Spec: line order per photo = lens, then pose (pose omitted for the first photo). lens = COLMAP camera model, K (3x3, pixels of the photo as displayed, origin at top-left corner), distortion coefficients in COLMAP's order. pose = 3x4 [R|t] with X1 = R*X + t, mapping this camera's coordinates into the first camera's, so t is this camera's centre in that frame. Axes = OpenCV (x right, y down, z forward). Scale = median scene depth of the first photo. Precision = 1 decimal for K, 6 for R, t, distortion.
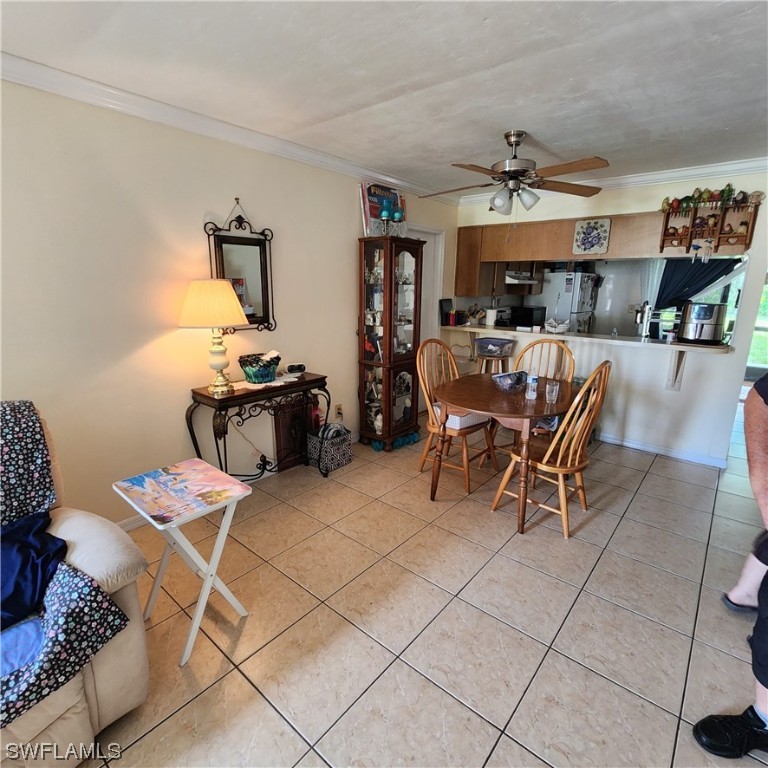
lens RADIAL K [[419.4, 0, 381.7], [0, 419.4, 382.3], [0, 0, 1]] dist [0.001043, -0.001948]
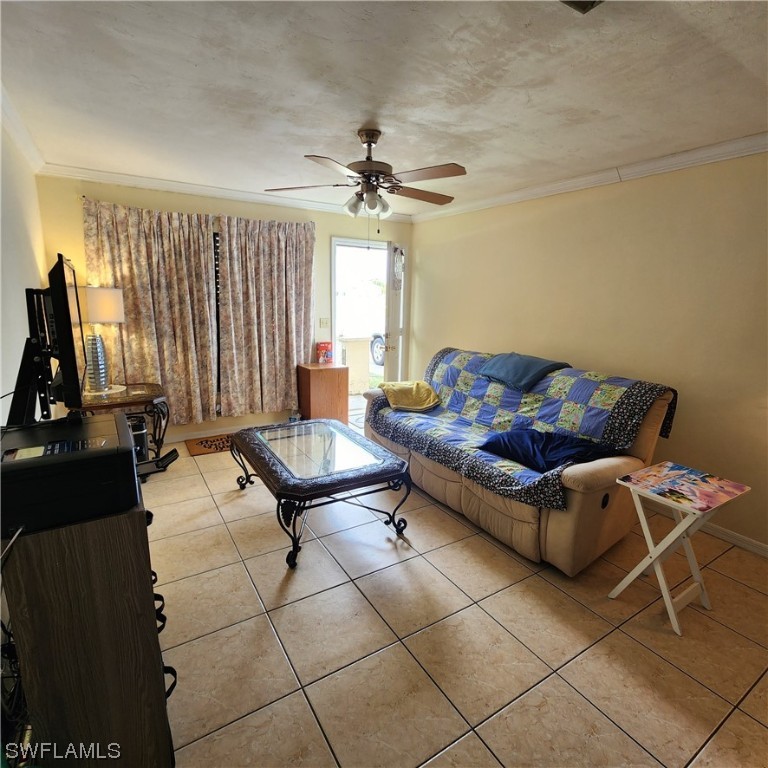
lens RADIAL K [[419.4, 0, 381.7], [0, 419.4, 382.3], [0, 0, 1]] dist [0.001043, -0.001948]
pose [[-0.310697, 0.172920, -0.934648, 0.807939], [-0.244307, 0.935749, 0.254337, -0.099766], [0.918576, 0.307363, -0.248489, 0.458751]]
